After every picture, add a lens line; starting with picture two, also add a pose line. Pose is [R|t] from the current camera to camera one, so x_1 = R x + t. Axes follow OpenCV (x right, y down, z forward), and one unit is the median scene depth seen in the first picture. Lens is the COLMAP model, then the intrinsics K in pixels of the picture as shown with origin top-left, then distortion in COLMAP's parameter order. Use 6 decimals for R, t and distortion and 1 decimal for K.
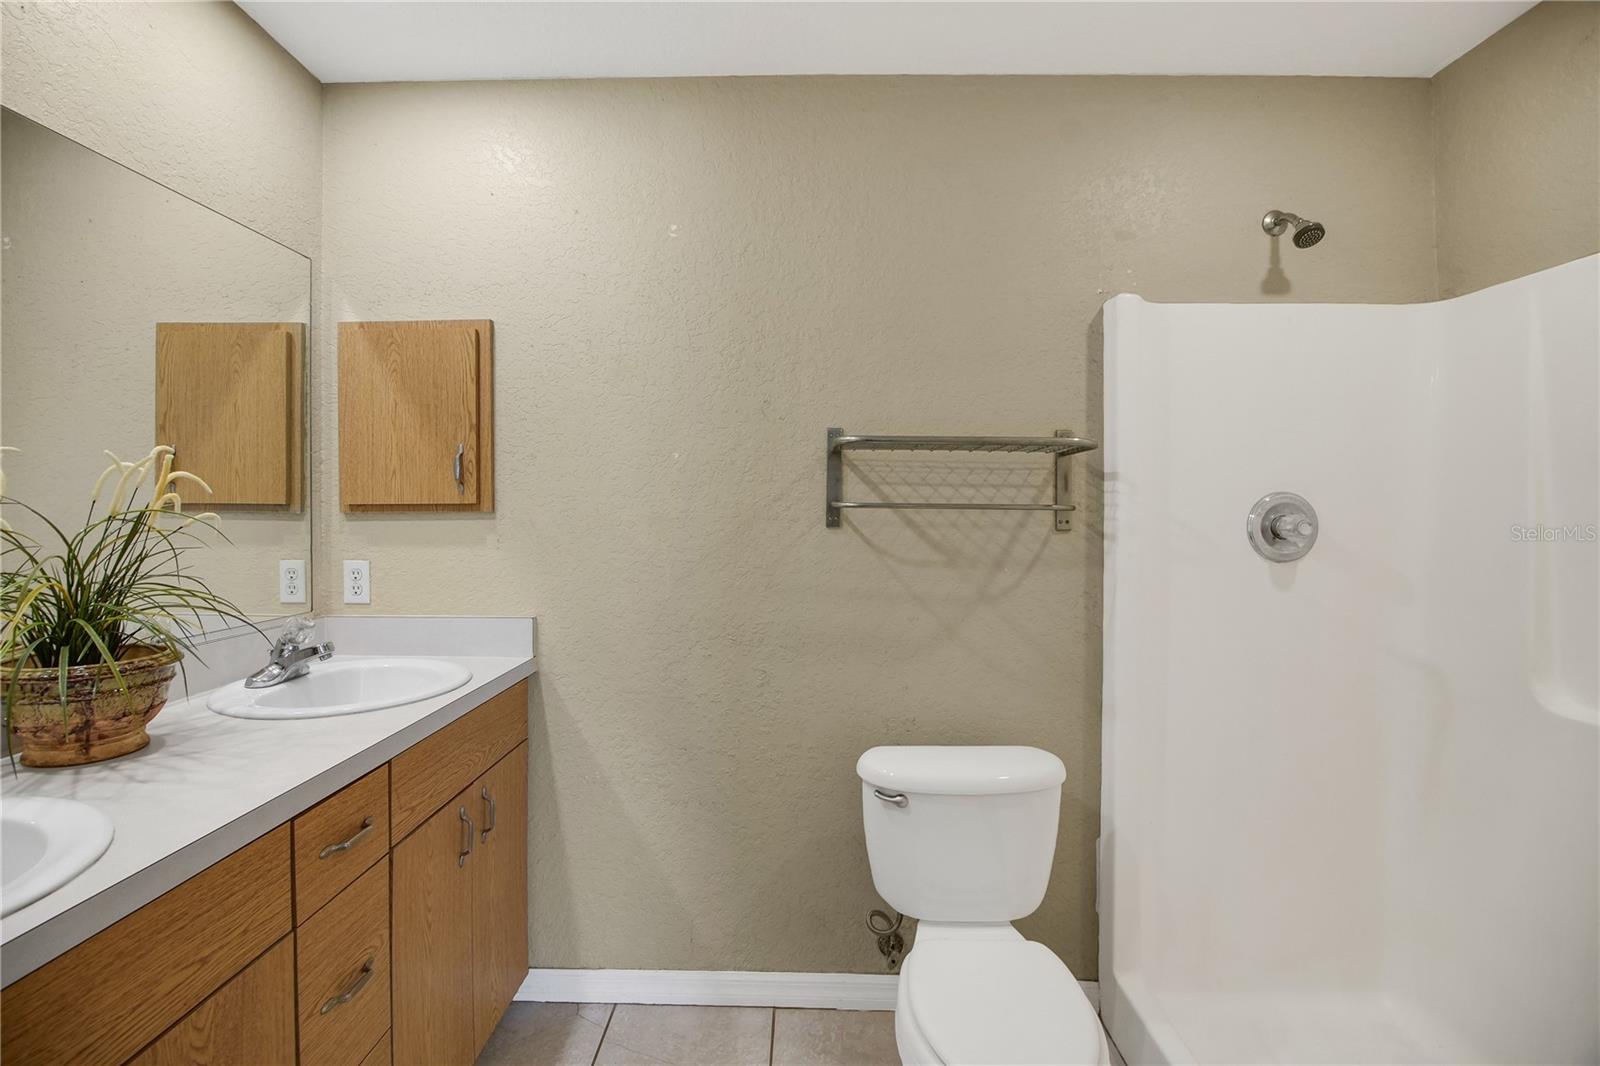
lens RADIAL K [[701.6, 0, 796.2], [0, 701.6, 522.5], [0, 0, 1]] dist [-0.001930, -0.012237]
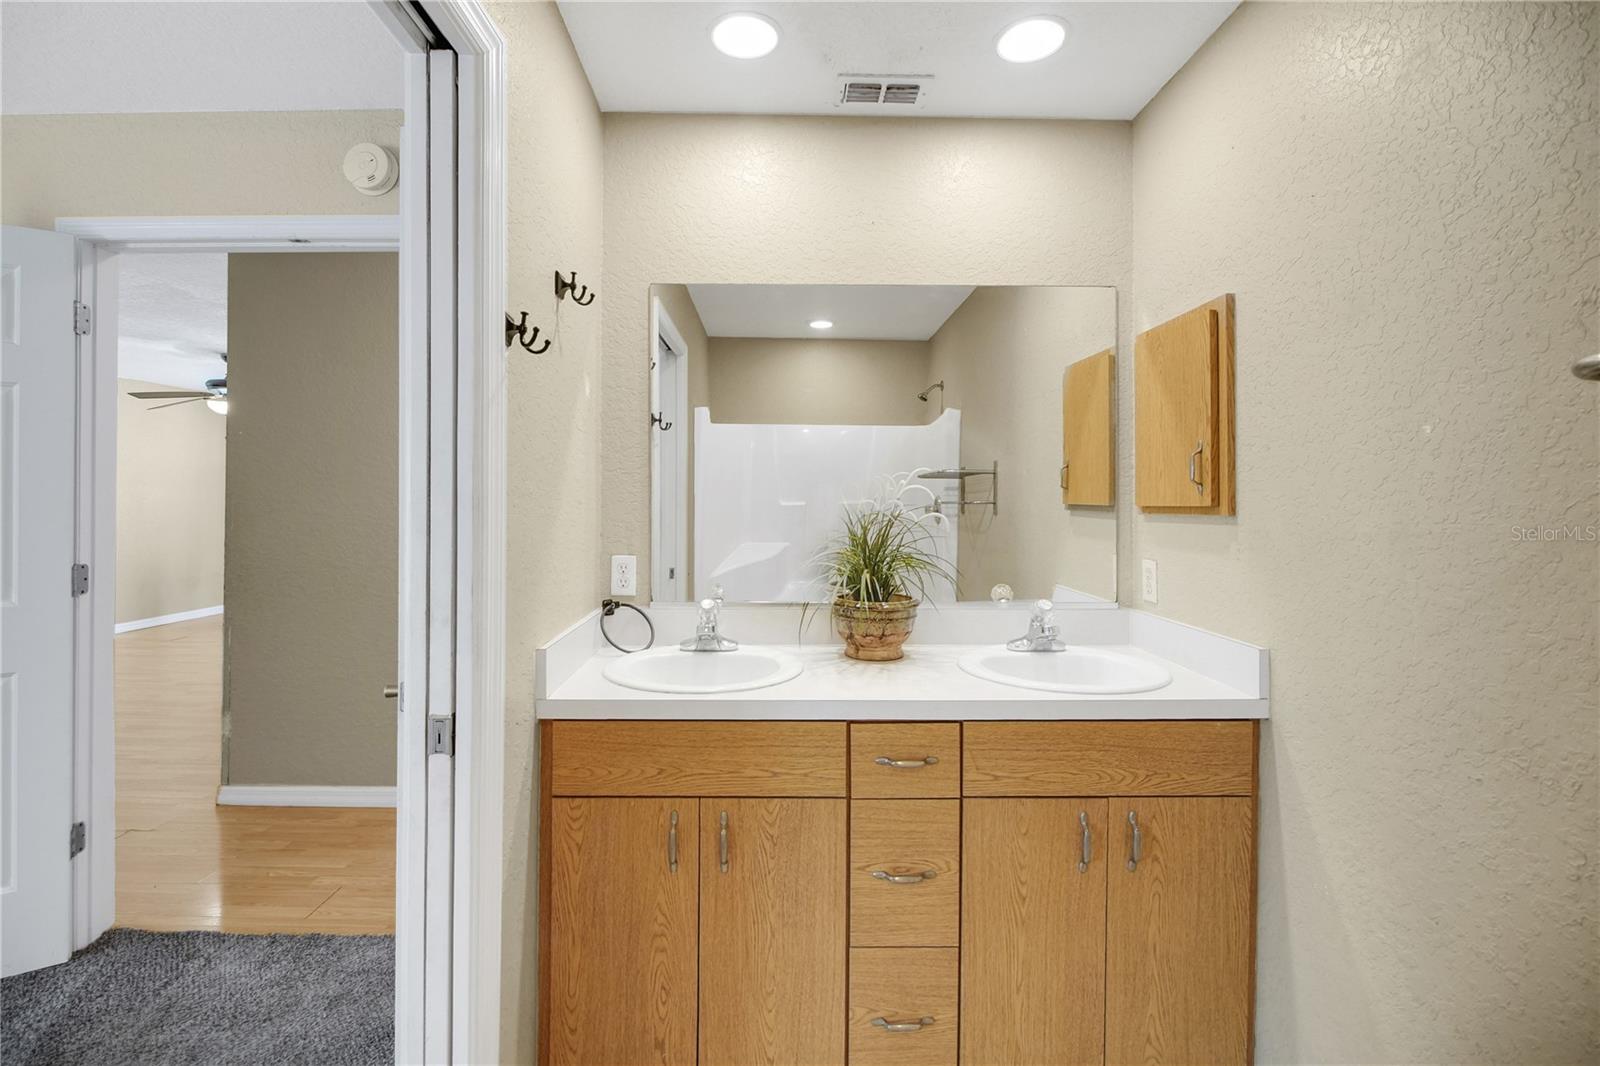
lens RADIAL K [[730.6, 0, 794.0], [0, 730.6, 500.6], [0, 0, 1]] dist [0.001596, -0.010099]
pose [[0.043130, -0.001473, -0.999068, 0.557321], [-0.024047, 0.999708, -0.002512, -0.024463], [0.998780, 0.024133, 0.043082, 0.550173]]
